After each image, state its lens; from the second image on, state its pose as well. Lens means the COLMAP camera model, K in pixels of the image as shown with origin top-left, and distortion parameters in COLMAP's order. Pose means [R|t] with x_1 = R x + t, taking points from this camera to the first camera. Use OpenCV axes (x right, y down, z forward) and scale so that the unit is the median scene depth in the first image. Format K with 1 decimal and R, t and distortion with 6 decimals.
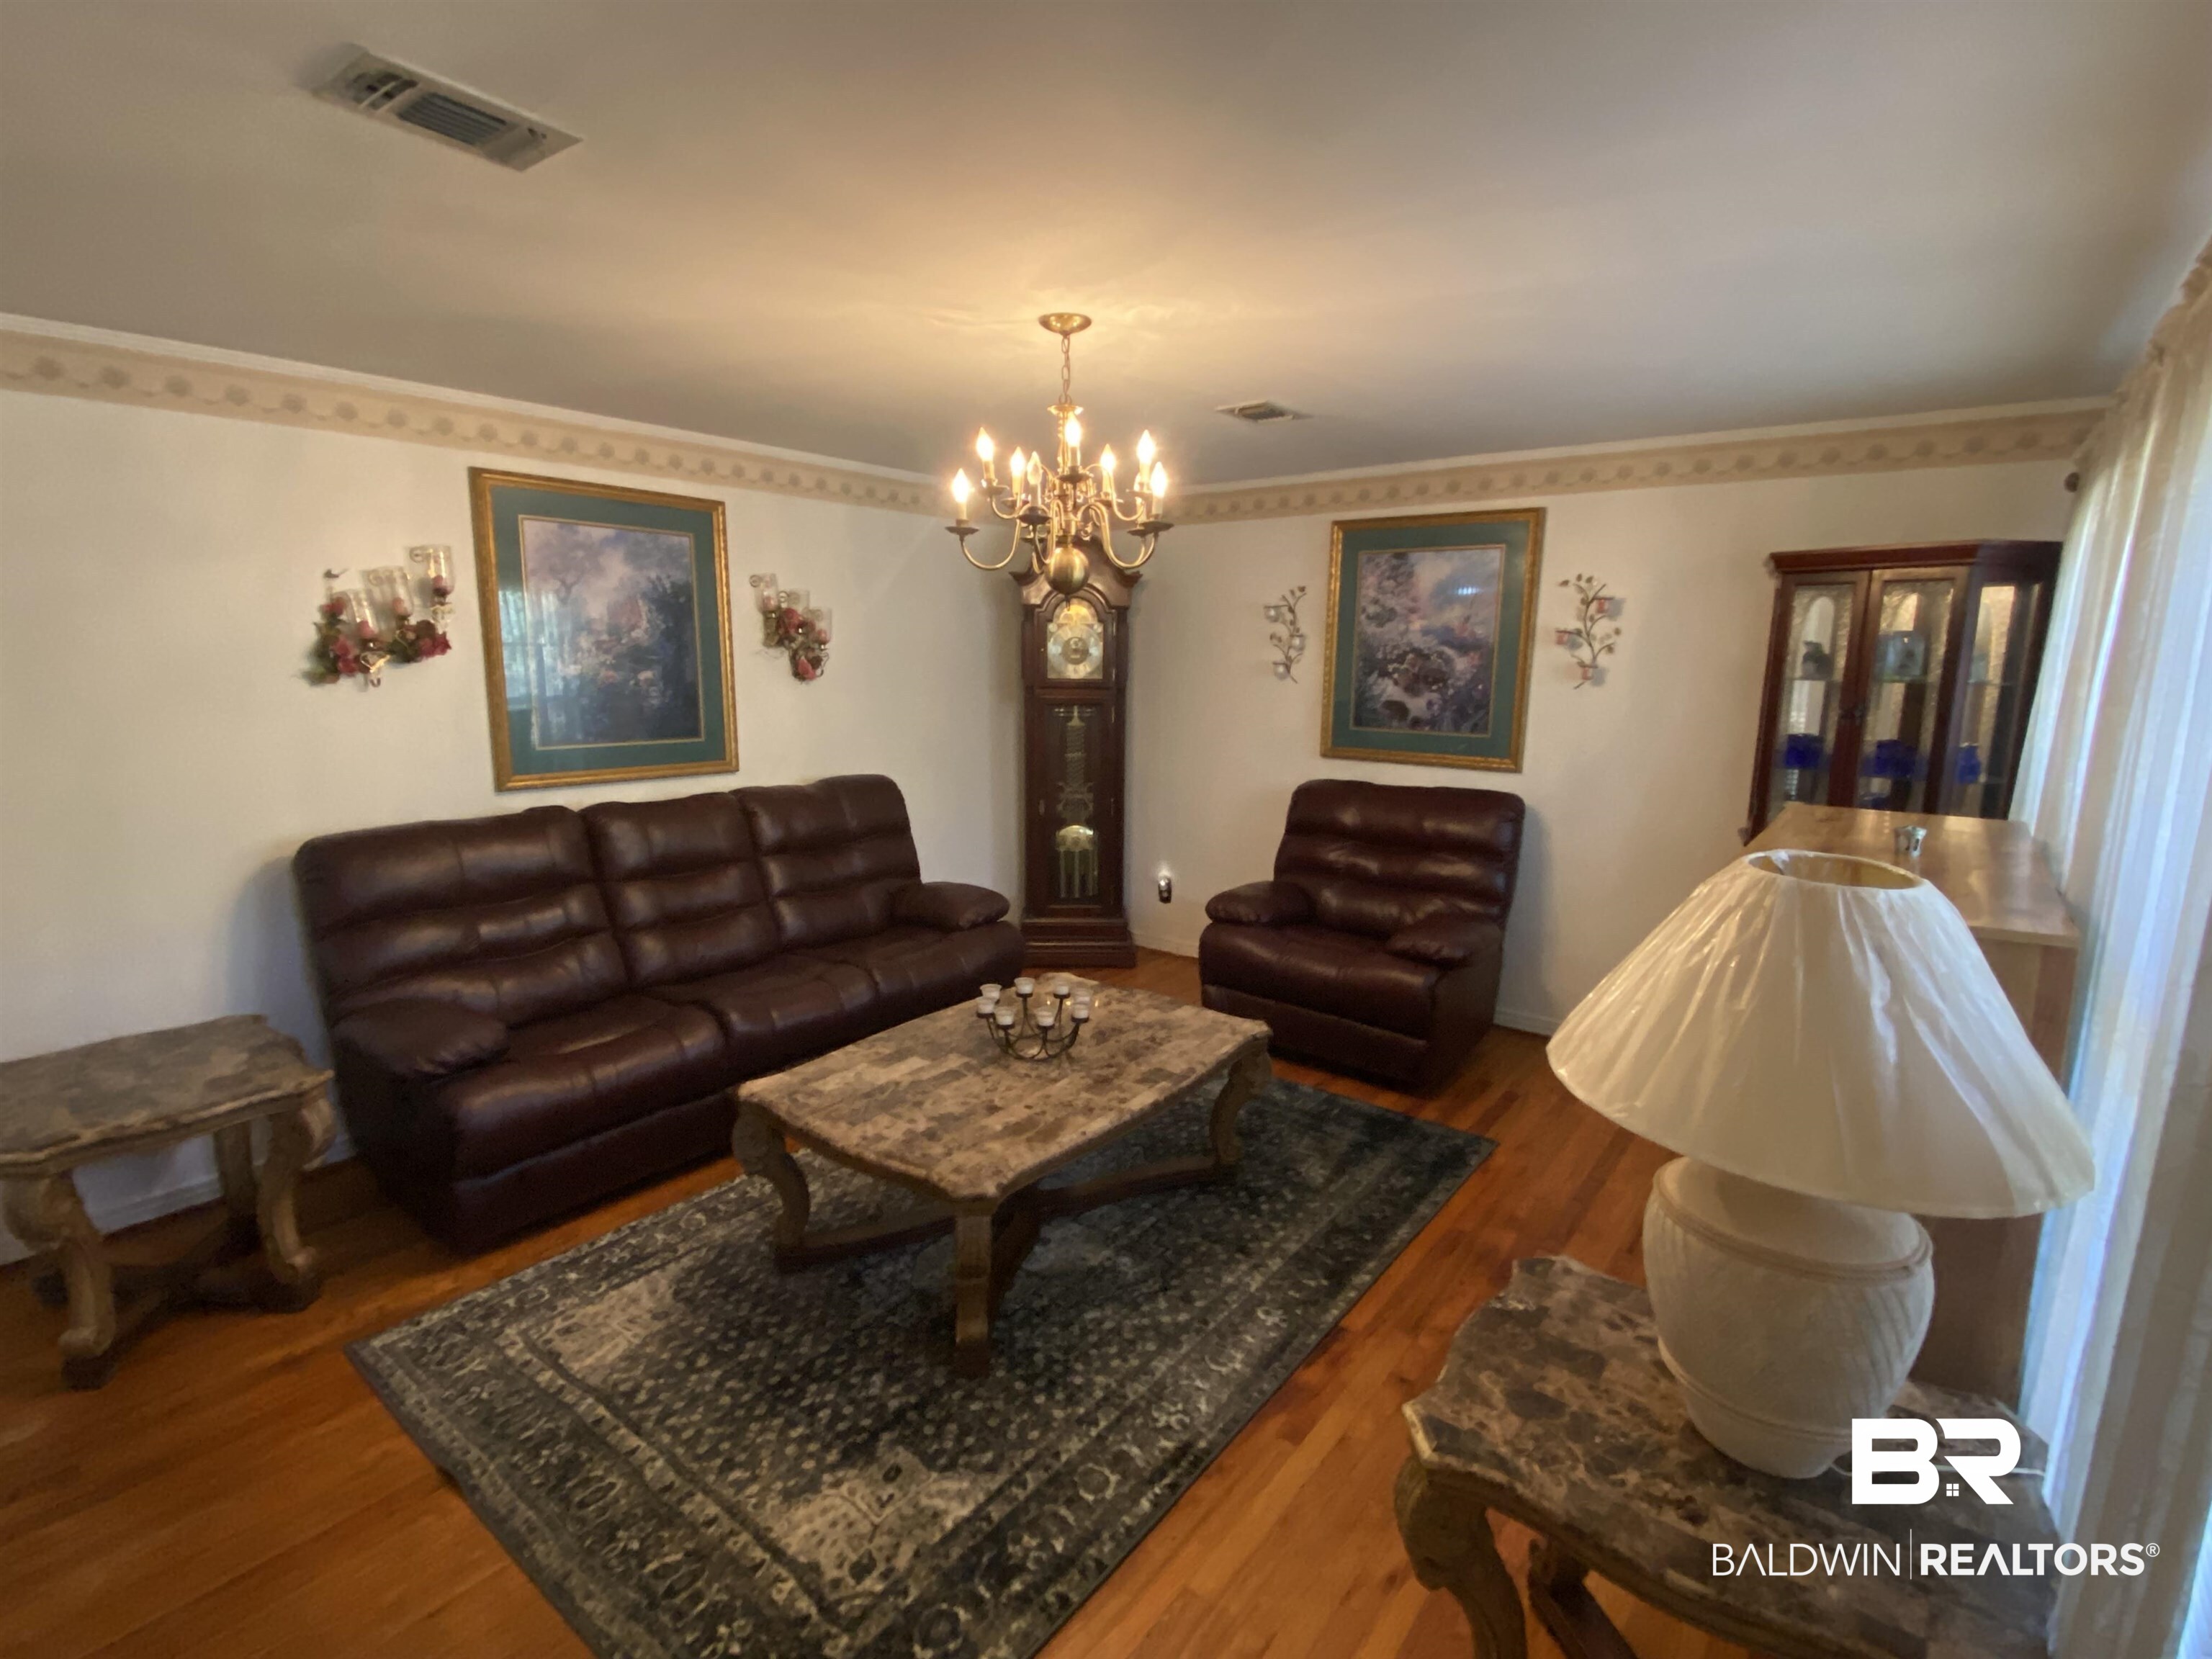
lens RADIAL K [[1030.0, 0, 1115.7], [0, 1030.0, 828.0], [0, 0, 1]] dist [-0.018409, -0.001710]
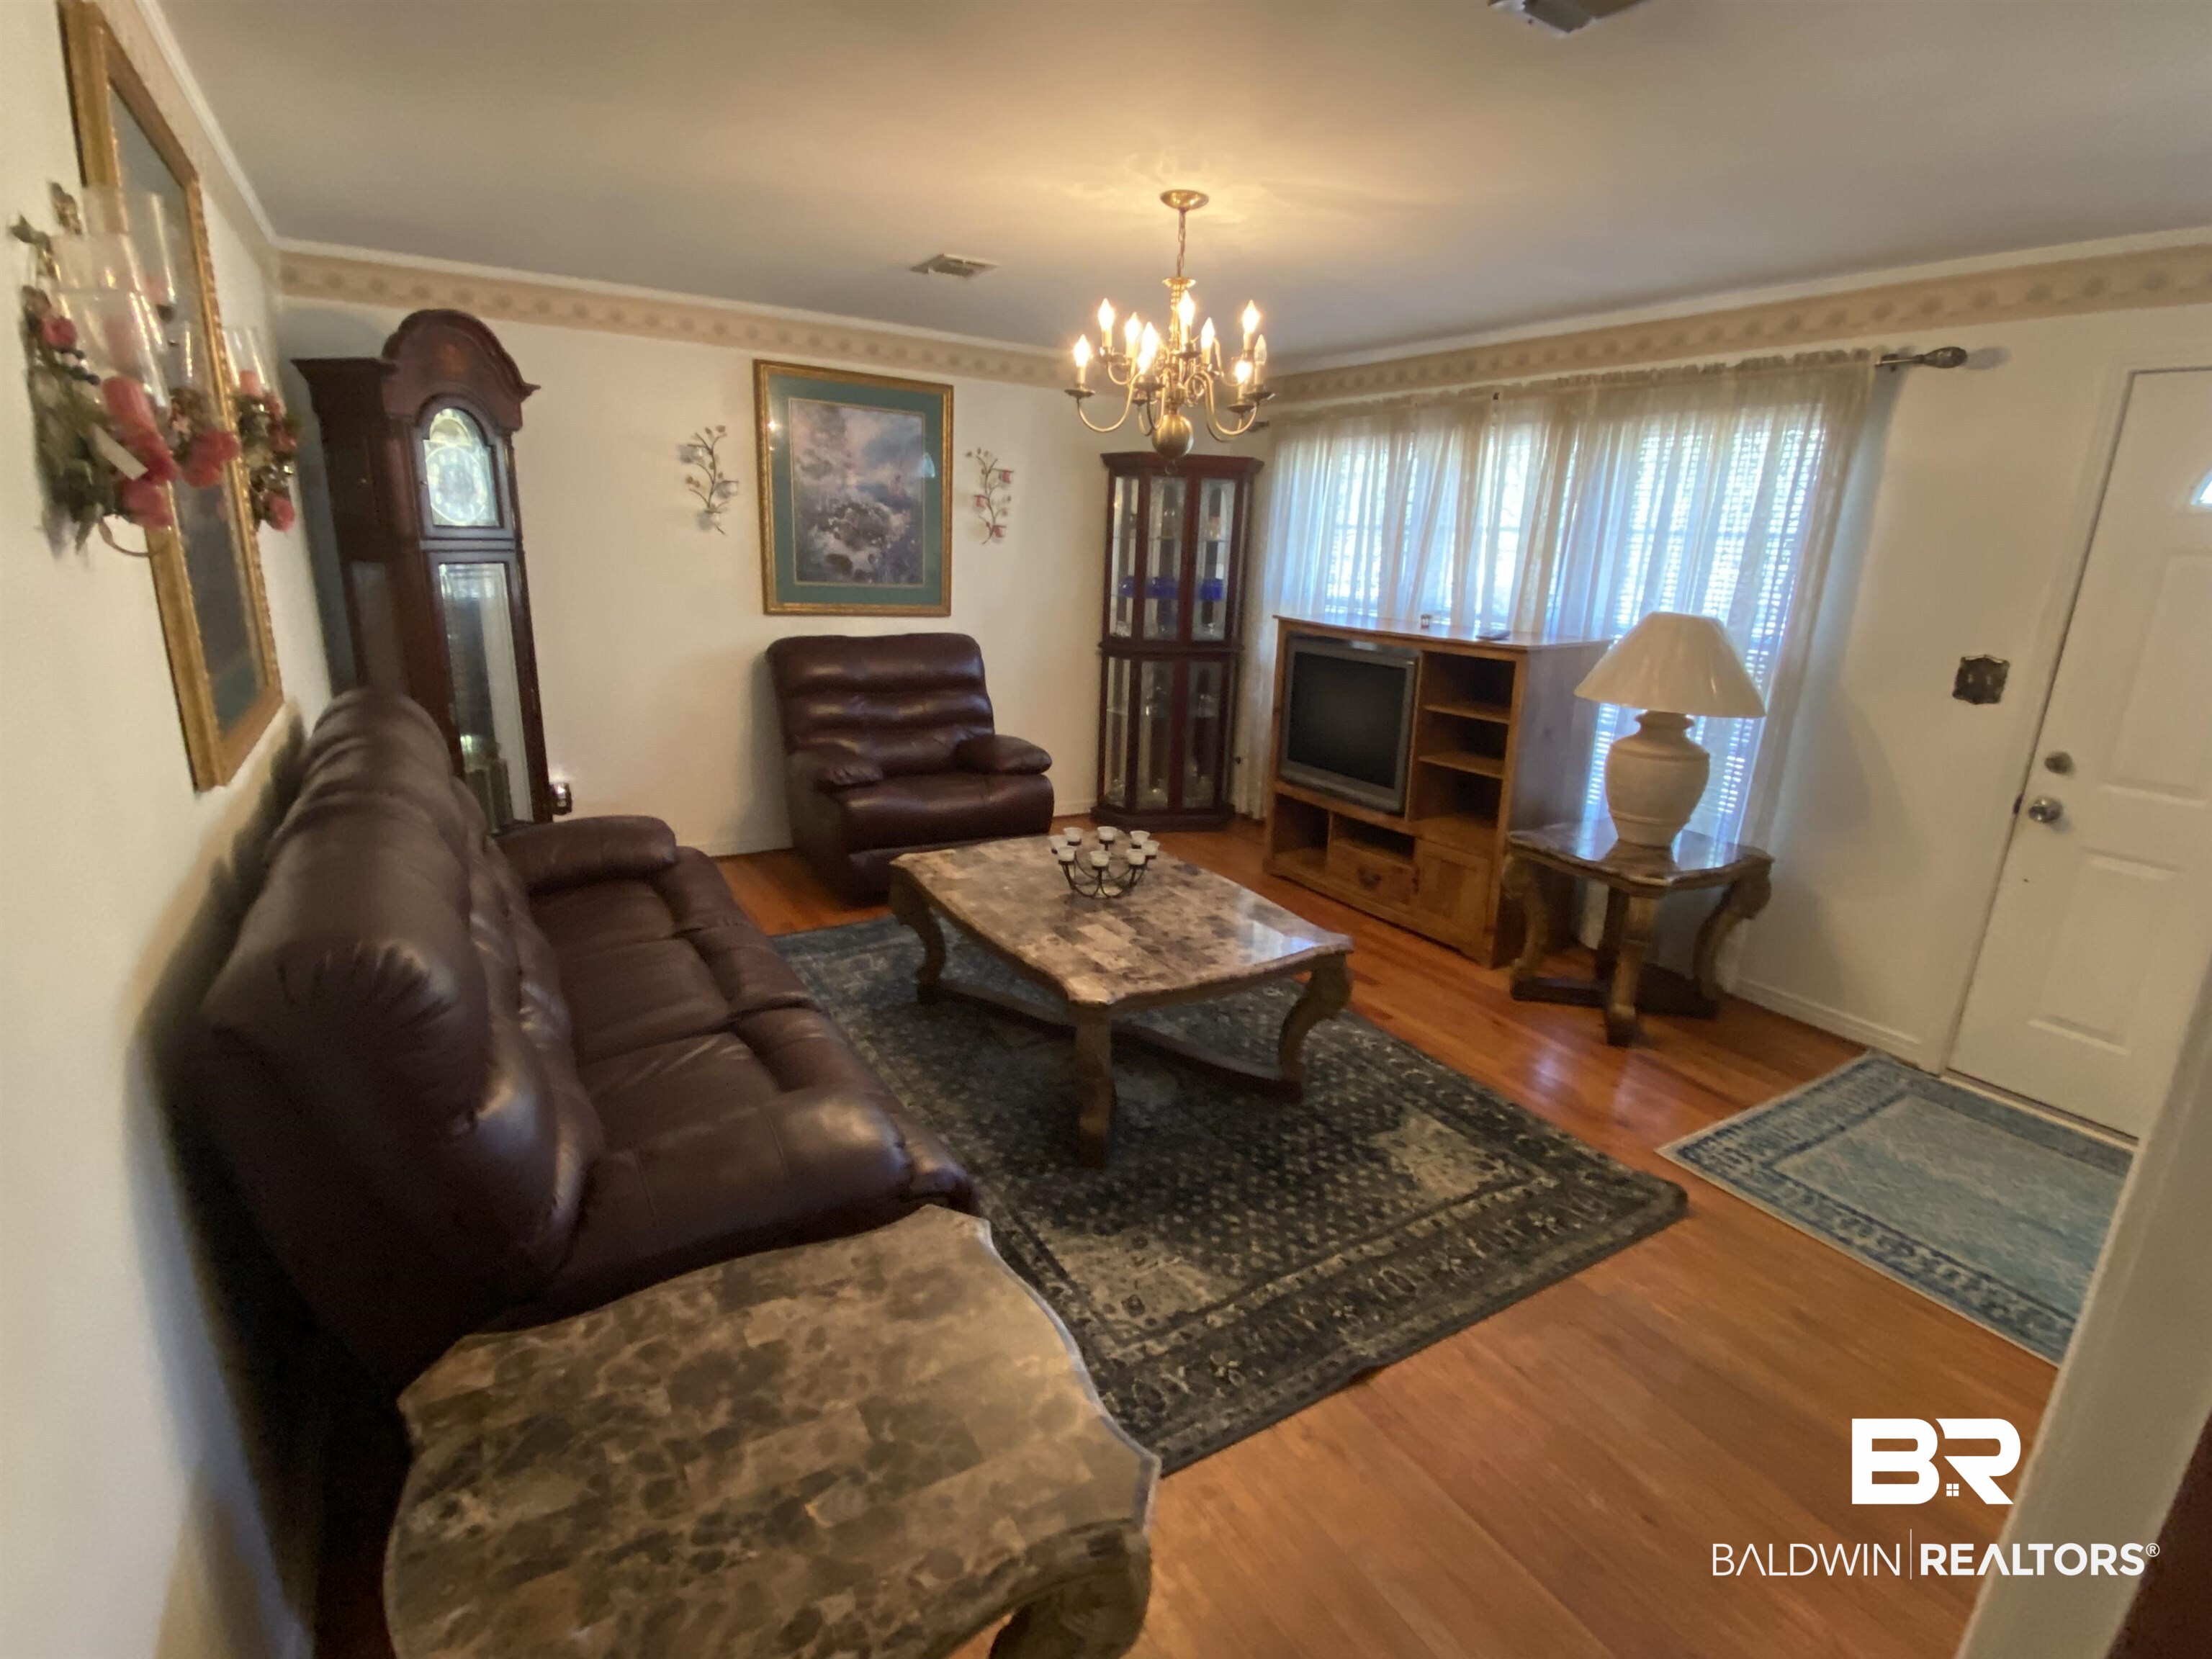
lens RADIAL K [[1030.0, 0, 1114.6], [0, 1030.0, 839.6], [0, 0, 1]] dist [-0.018409, -0.001710]
pose [[0.370138, -0.249248, 0.894916, -0.654990], [0.107333, 0.968357, 0.225309, -0.050318], [-0.922756, 0.012658, 0.385178, 0.359054]]
